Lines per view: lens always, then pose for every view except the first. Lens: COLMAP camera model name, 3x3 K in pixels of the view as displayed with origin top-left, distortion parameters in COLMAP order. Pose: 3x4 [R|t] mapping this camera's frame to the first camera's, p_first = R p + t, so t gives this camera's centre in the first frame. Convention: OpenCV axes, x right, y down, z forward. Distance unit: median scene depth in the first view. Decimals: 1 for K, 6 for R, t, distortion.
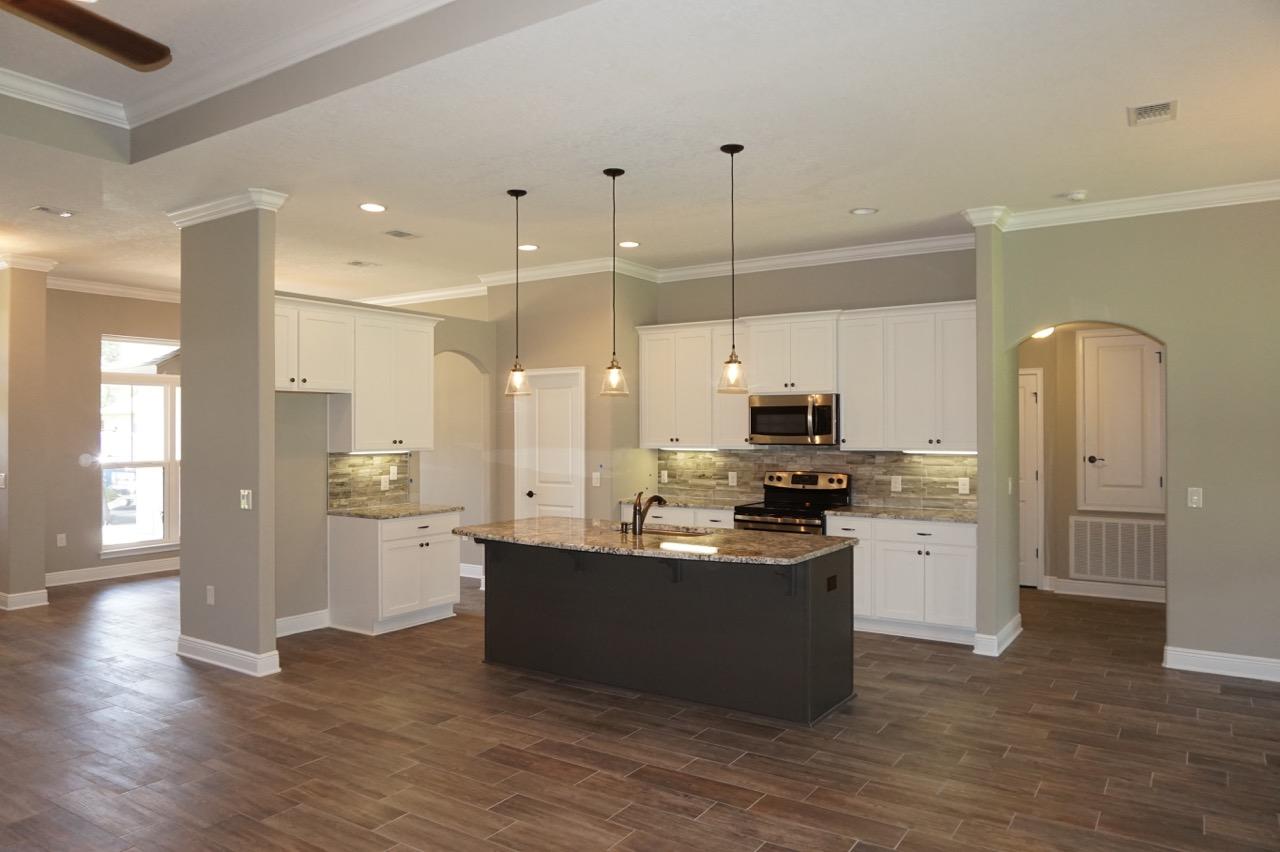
lens RADIAL K [[861.0, 0, 640.0], [0, 861.0, 426.0], [0, 0, 1]] dist [-0.050658, 0.048106]
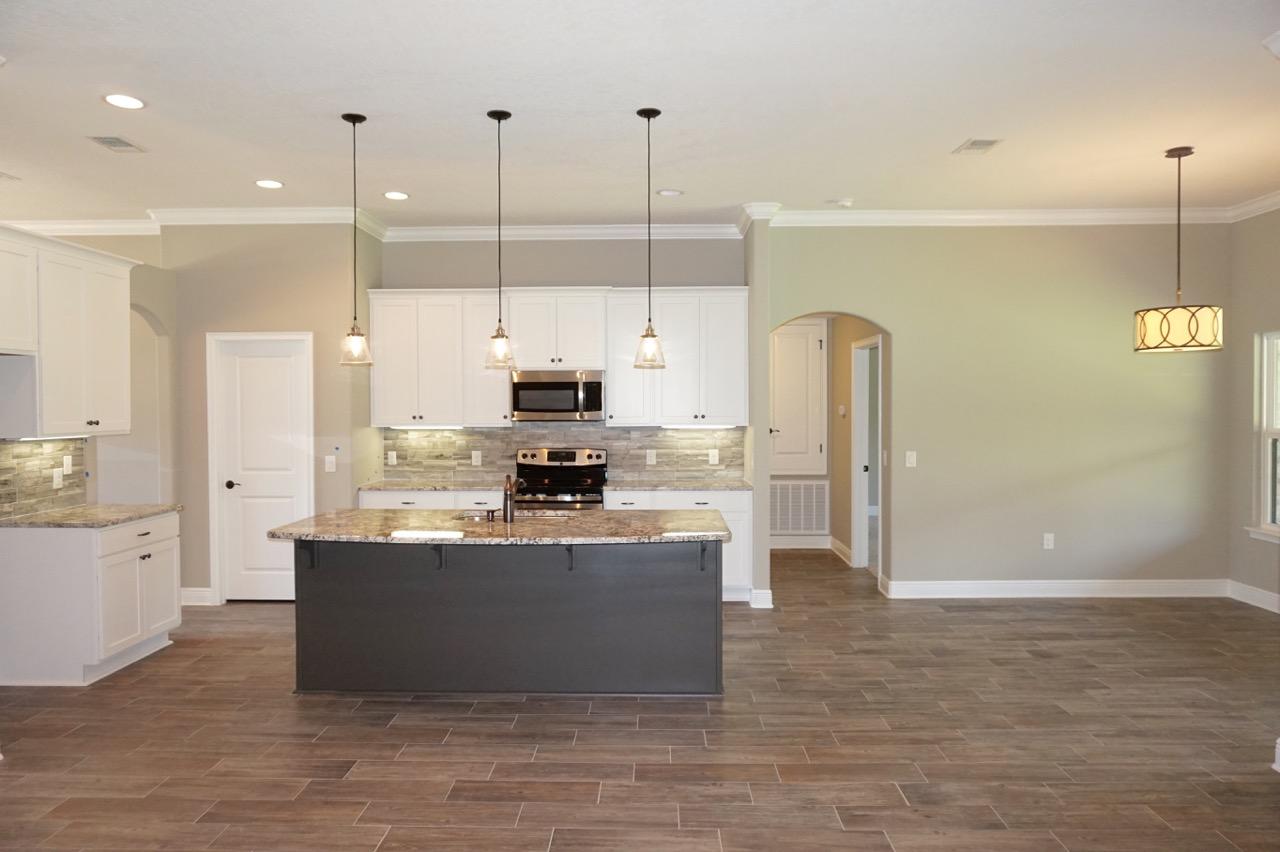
lens RADIAL K [[857.6, 0, 640.0], [0, 857.6, 426.0], [0, 0, 1]] dist [-0.056237, 0.041747]
pose [[0.843352, -0.013338, 0.537196, -0.274444], [-0.001344, 0.999636, 0.026930, 0.000903], [-0.537359, -0.023433, 0.843028, 0.126310]]
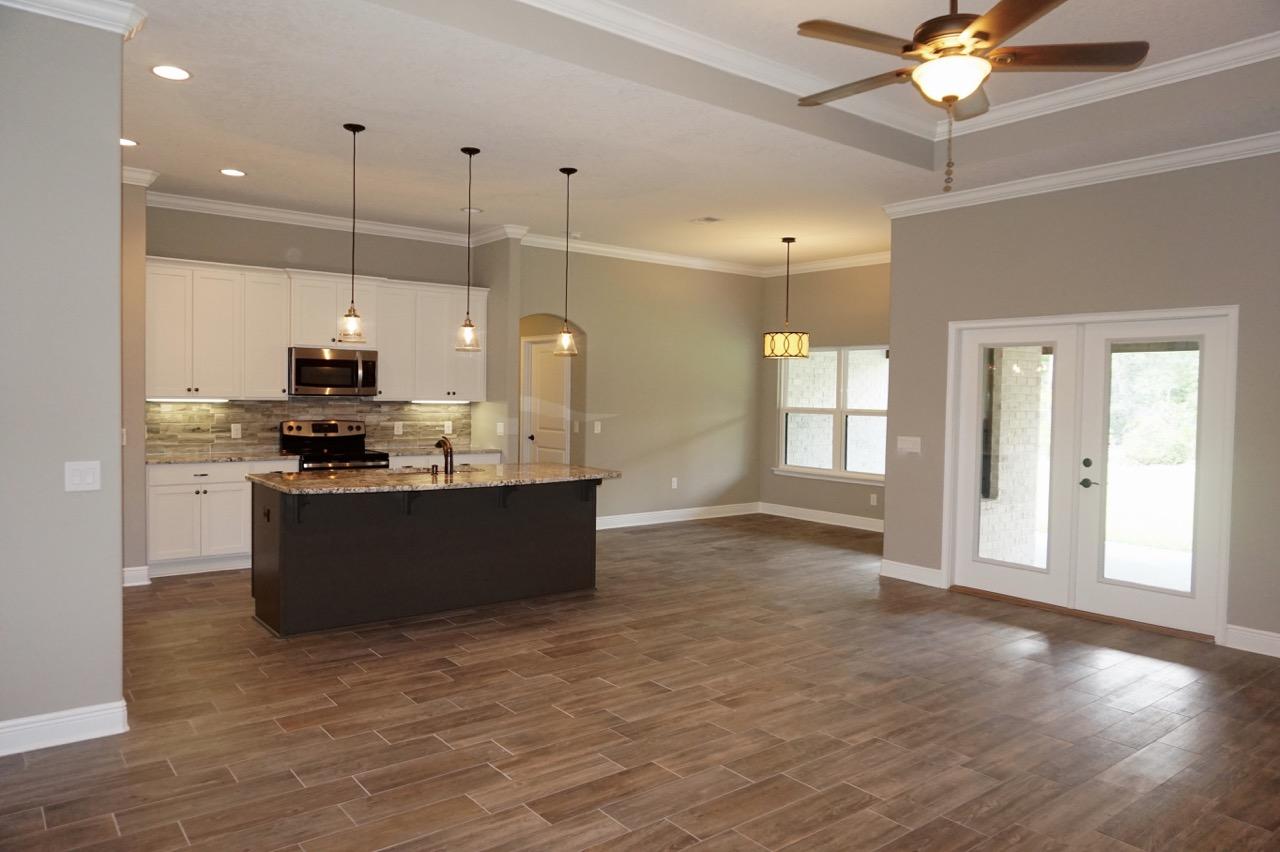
lens RADIAL K [[857.6, 0, 640.0], [0, 857.6, 426.0], [0, 0, 1]] dist [-0.056237, 0.041747]
pose [[0.303690, -0.028500, 0.952345, -0.737464], [-0.021844, 0.999081, 0.036865, 0.012503], [-0.952520, -0.031998, 0.302789, 0.316869]]
